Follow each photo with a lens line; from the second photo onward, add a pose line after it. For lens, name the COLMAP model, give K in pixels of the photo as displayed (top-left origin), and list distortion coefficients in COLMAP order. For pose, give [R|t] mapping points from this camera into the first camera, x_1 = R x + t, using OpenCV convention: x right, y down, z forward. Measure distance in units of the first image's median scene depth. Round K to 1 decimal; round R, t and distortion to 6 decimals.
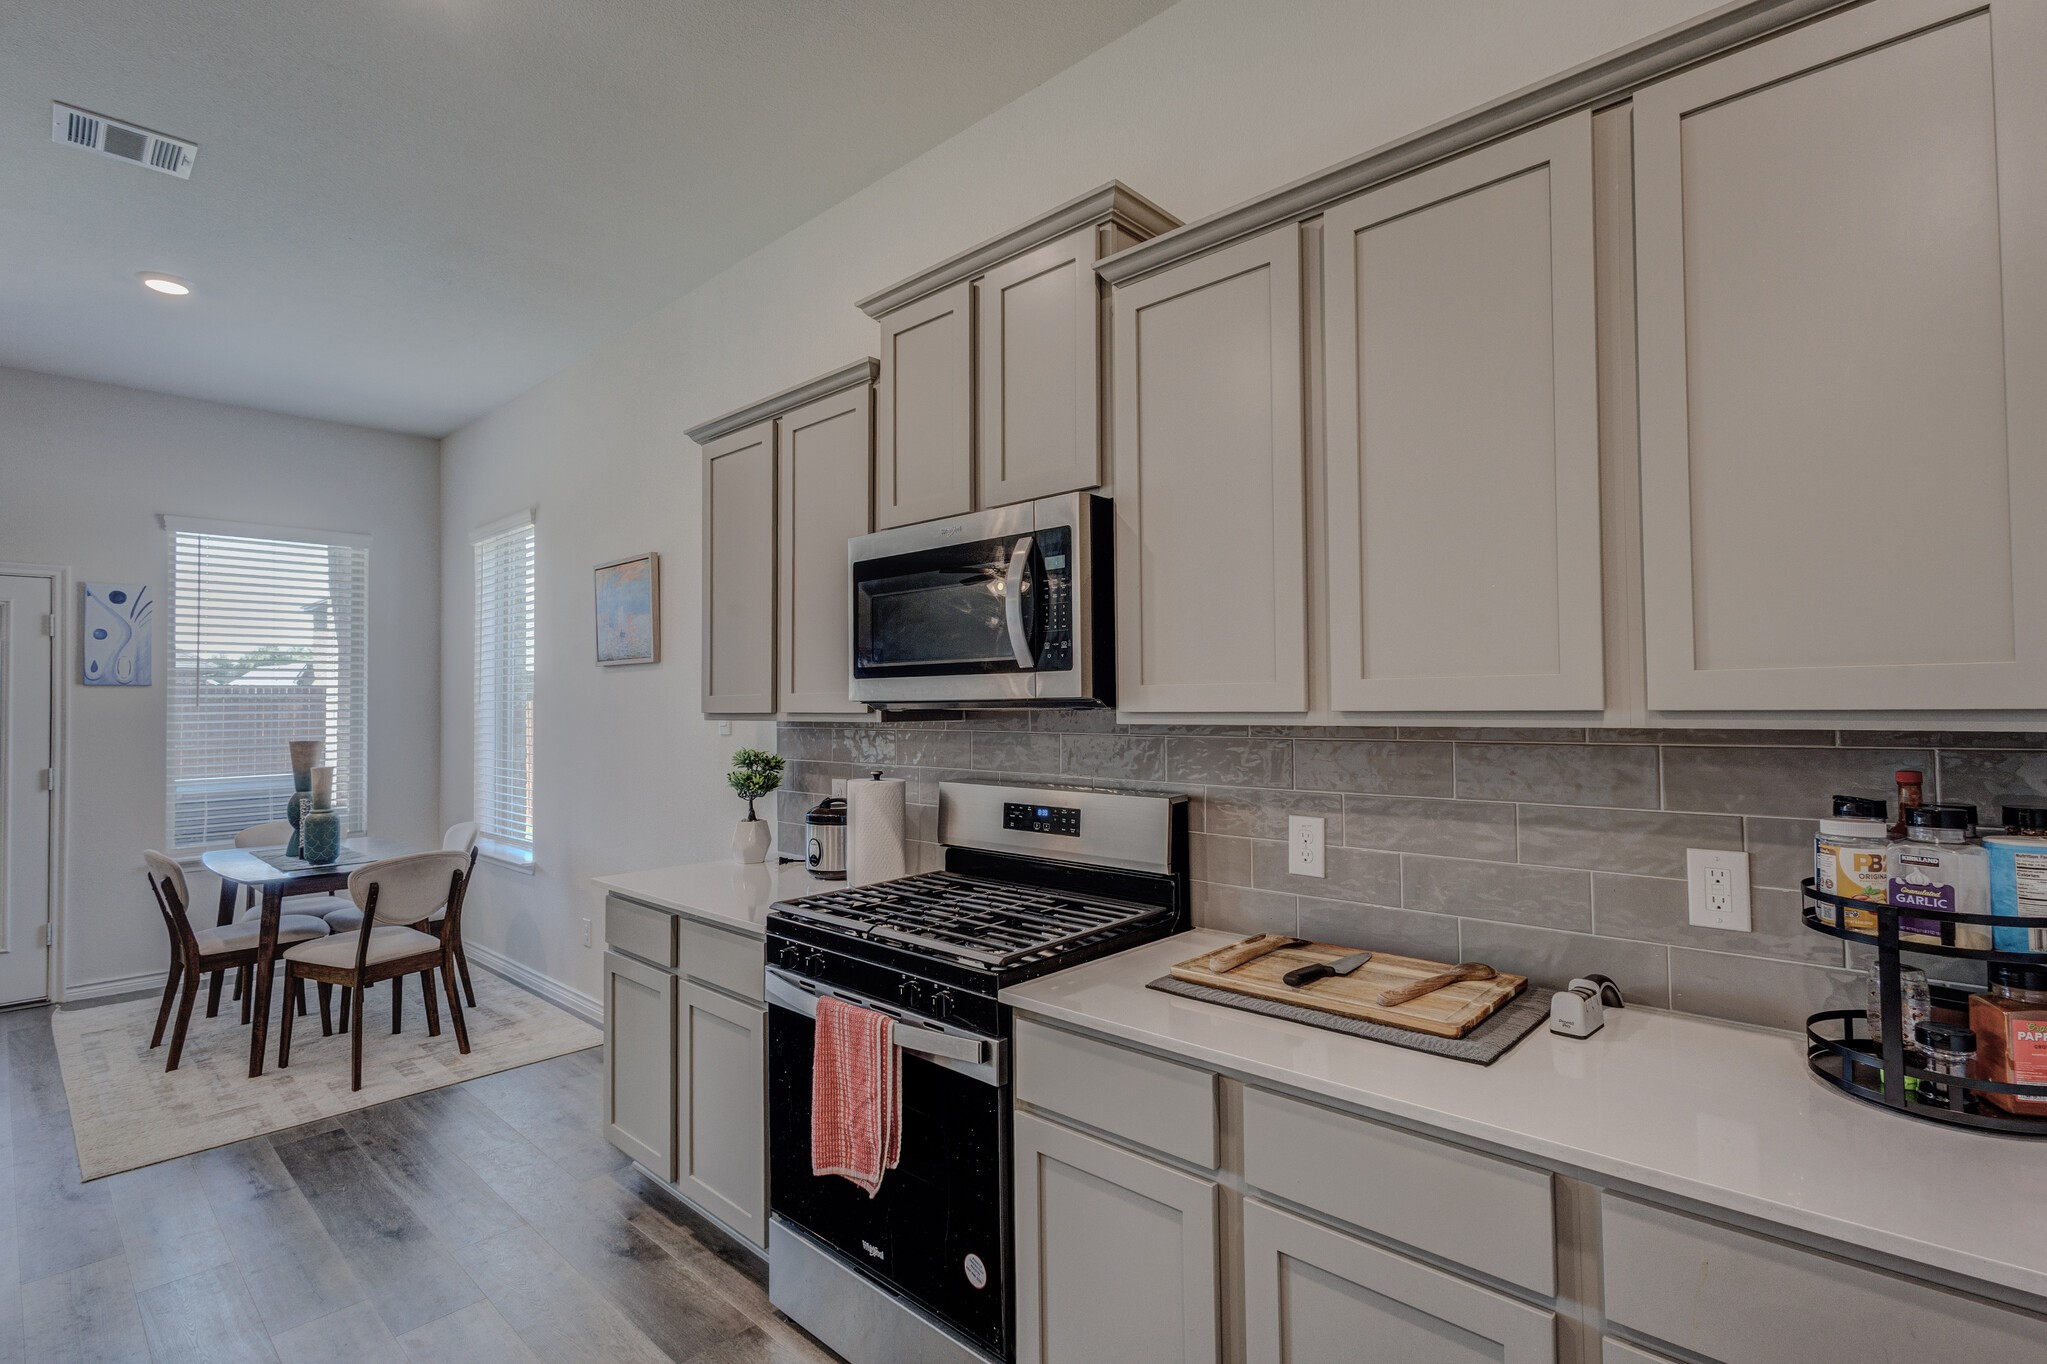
lens RADIAL K [[948.7, 0, 1030.1], [0, 948.7, 689.9], [0, 0, 1]] dist [0.014226, -0.005331]
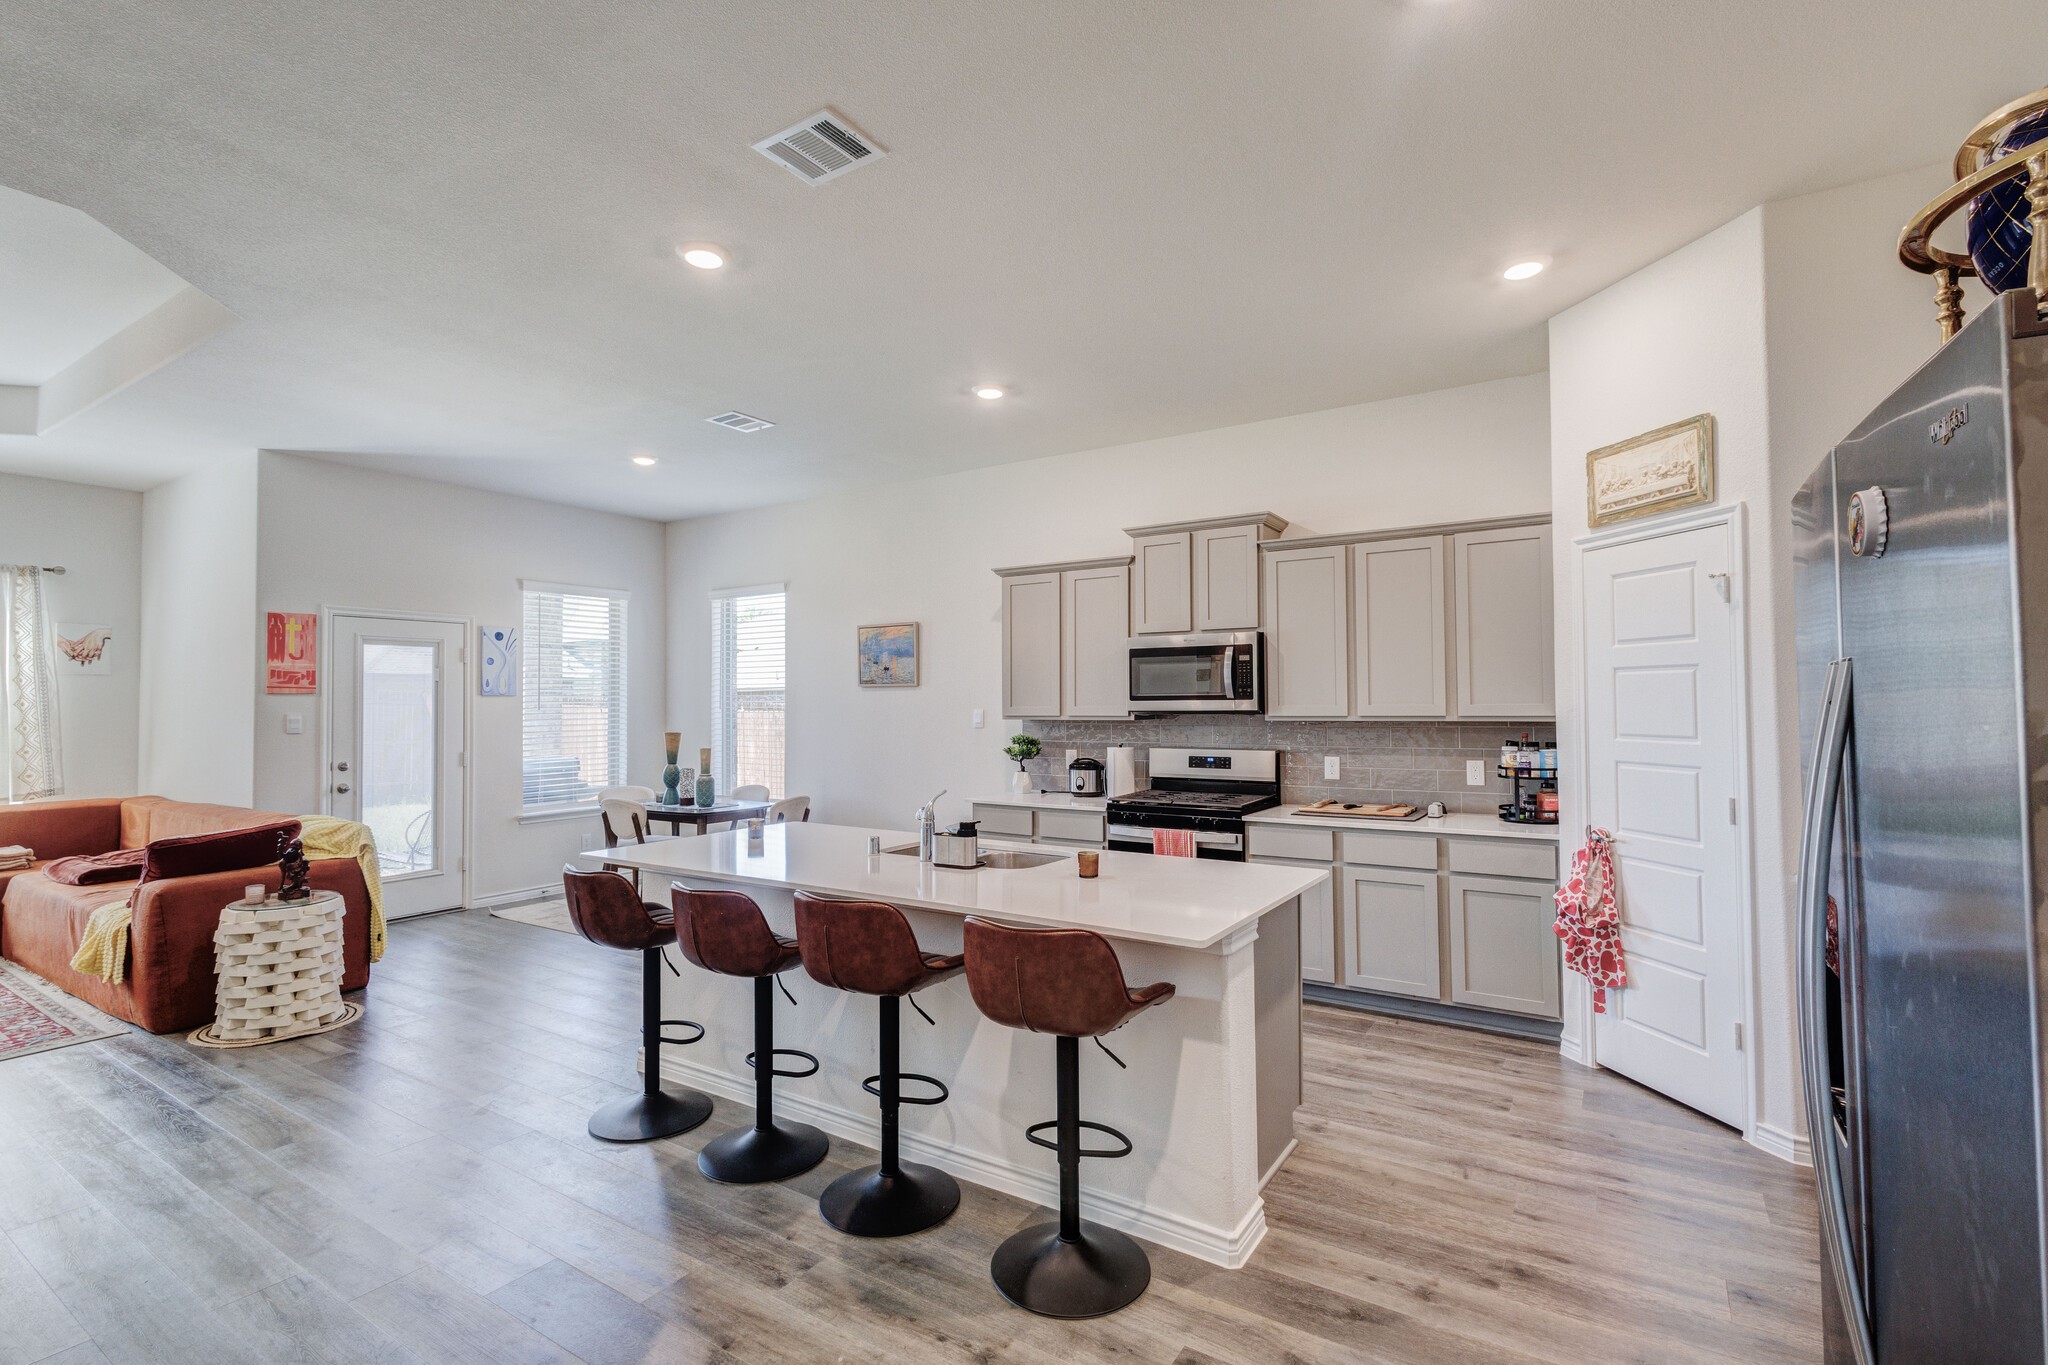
lens RADIAL K [[949.1, 0, 1019.9], [0, 949.1, 680.5], [0, 0, 1]] dist [0.014226, -0.005331]
pose [[0.986992, 0.006674, 0.160631, -0.787695], [-0.004909, 0.999923, -0.011381, -0.031141], [-0.160695, 0.010444, 0.986949, -1.152368]]
